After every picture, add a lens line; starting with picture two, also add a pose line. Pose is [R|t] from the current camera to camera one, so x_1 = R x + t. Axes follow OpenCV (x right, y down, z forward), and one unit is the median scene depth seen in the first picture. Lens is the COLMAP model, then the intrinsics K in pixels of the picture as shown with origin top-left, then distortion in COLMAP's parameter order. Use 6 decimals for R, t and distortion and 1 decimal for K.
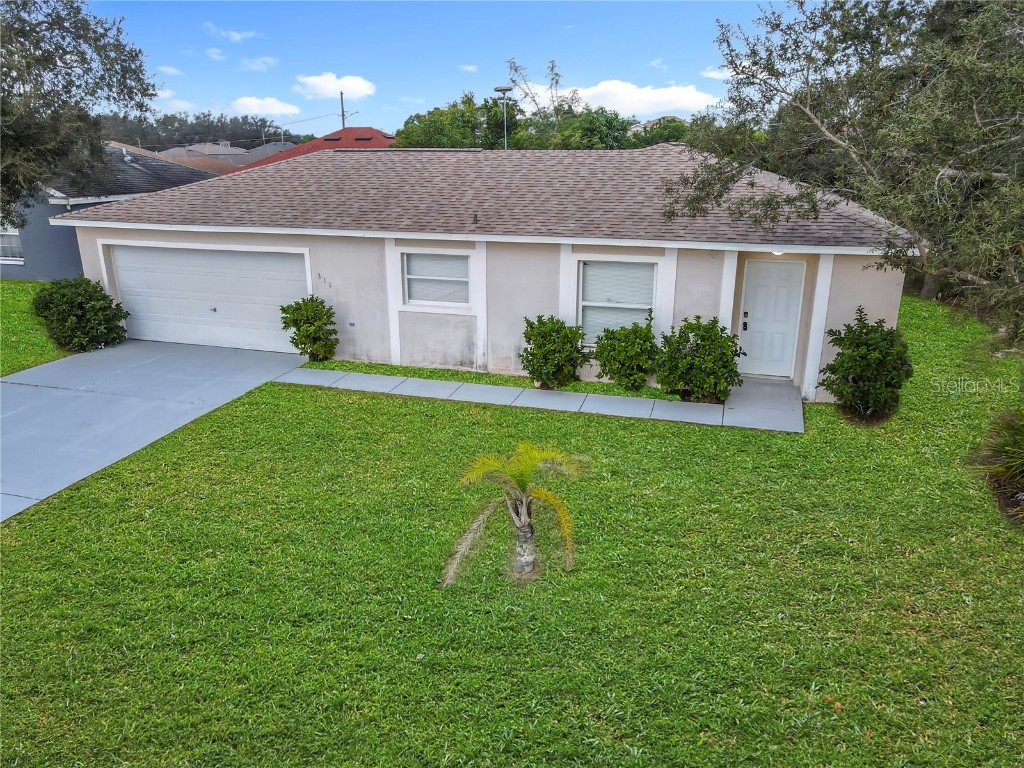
lens RADIAL K [[744.9, 0, 512.0], [0, 744.9, 384.0], [0, 0, 1]] dist [0.002064, 0.002915]
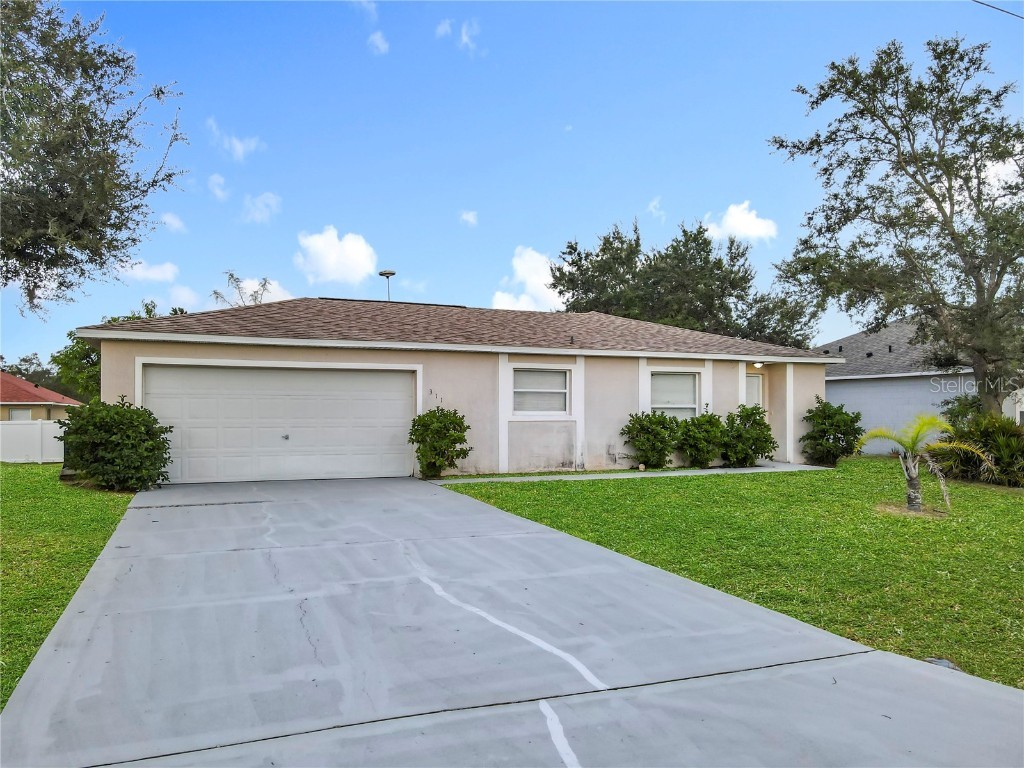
lens RADIAL K [[743.1, 0, 498.1], [0, 743.1, 398.1], [0, 0, 1]] dist [0.007670, 0.002764]
pose [[0.780735, 0.015005, 0.624683, -0.864531], [0.187181, 0.948188, -0.256715, 0.149927], [-0.596169, 0.317355, 0.737475, 0.203635]]
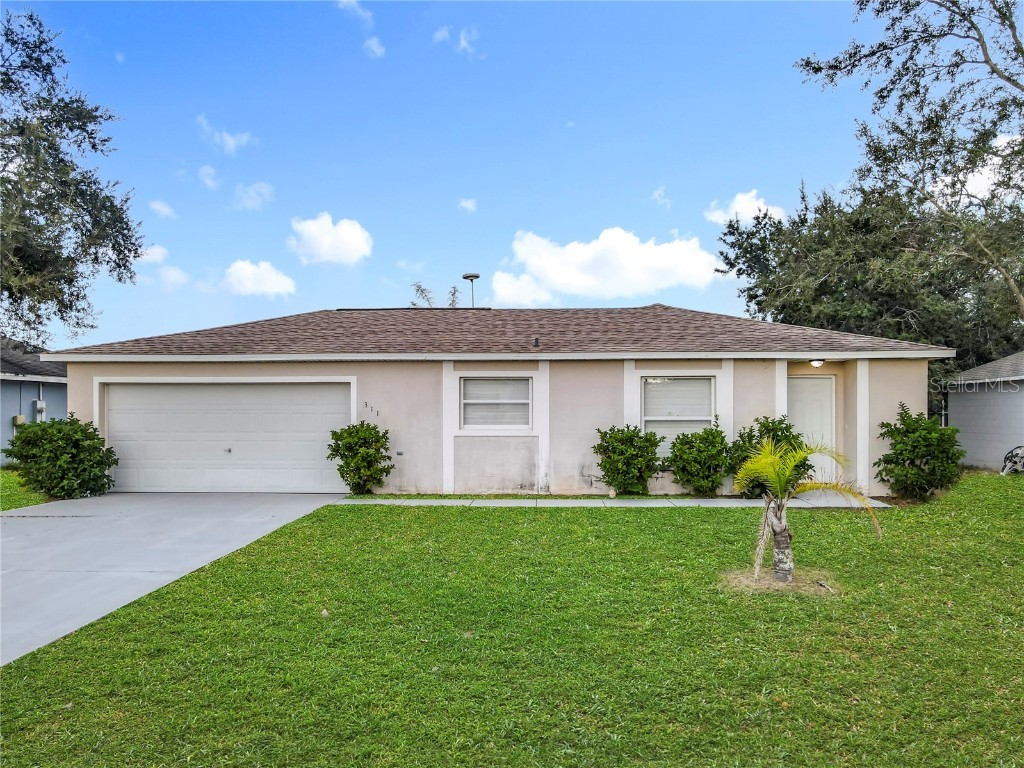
lens RADIAL K [[757.6, 0, 508.8], [0, 757.6, 404.9], [0, 0, 1]] dist [0.002587, 0.000763]
pose [[0.971156, 0.003343, 0.238421, -0.328464], [0.071533, 0.949760, -0.304695, 0.176147], [-0.227461, 0.312961, 0.922126, 0.054621]]
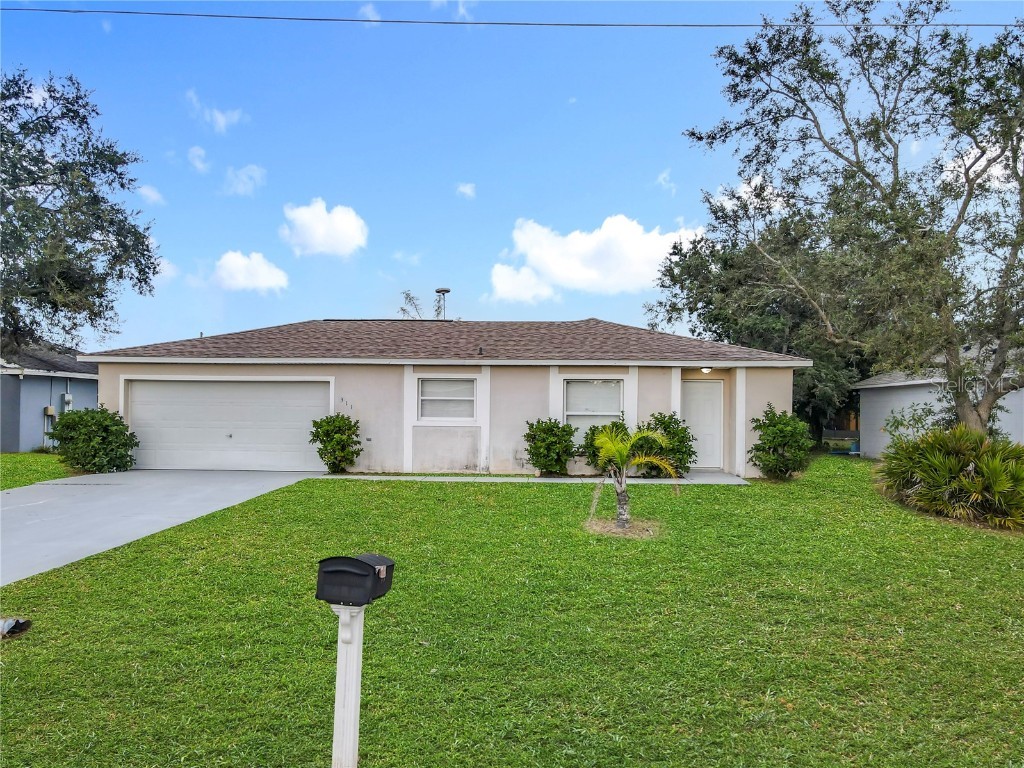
lens RADIAL K [[736.0, 0, 508.9], [0, 736.0, 393.7], [0, 0, 1]] dist [0.004188, 0.029248]
pose [[0.970704, 0.016650, 0.239700, -0.295713], [0.061974, 0.946493, -0.316719, 0.247252], [-0.232147, 0.322295, 0.917733, -0.153553]]
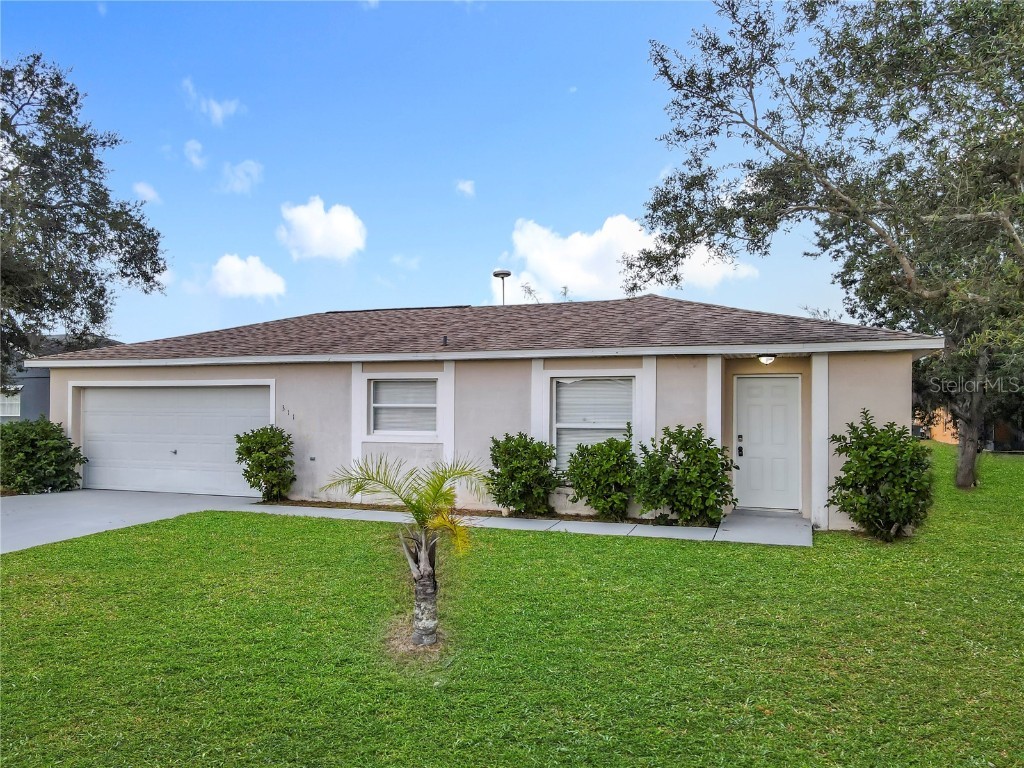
lens RADIAL K [[740.7, 0, 511.0], [0, 740.7, 395.3], [0, 0, 1]] dist [0.027067, 0.001795]
pose [[0.998701, 0.006701, -0.050506, 0.080559], [-0.022803, 0.945275, -0.325476, 0.146304], [0.045561, 0.326205, 0.944201, 0.124726]]
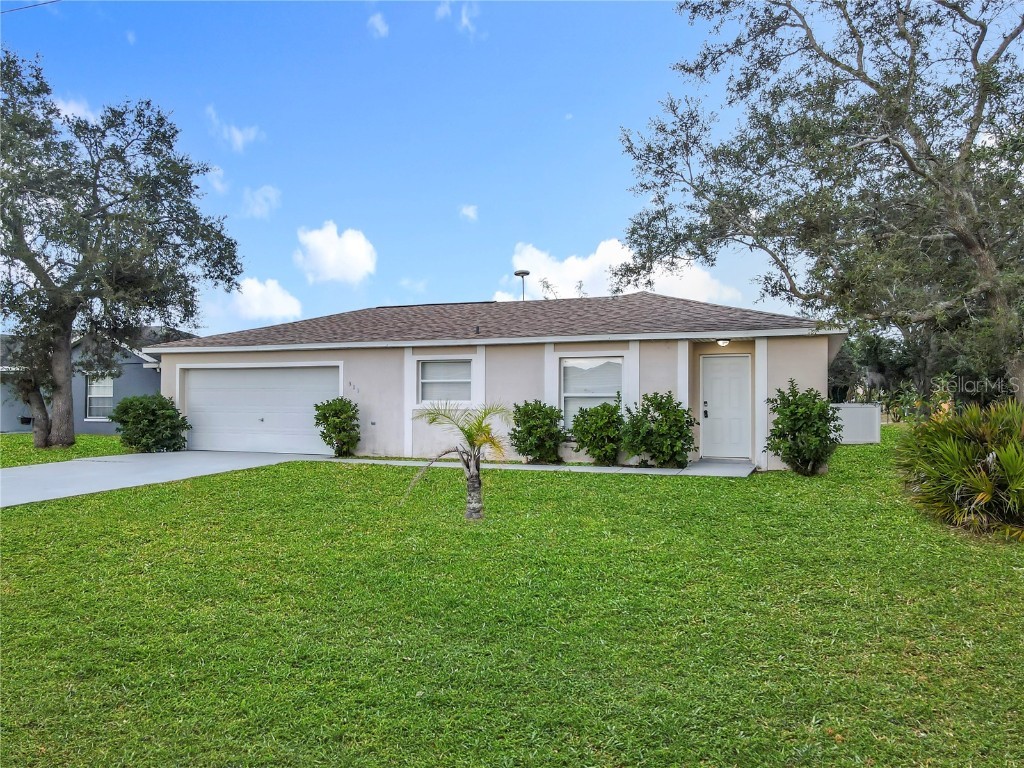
lens RADIAL K [[737.6, 0, 512.0], [0, 737.6, 384.0], [0, 0, 1]] dist [0.018176, 0.001779]
pose [[0.996991, 0.003138, -0.077454, 0.098121], [-0.028294, 0.944975, -0.325917, 0.247419], [0.072170, 0.327128, 0.942220, -0.106733]]
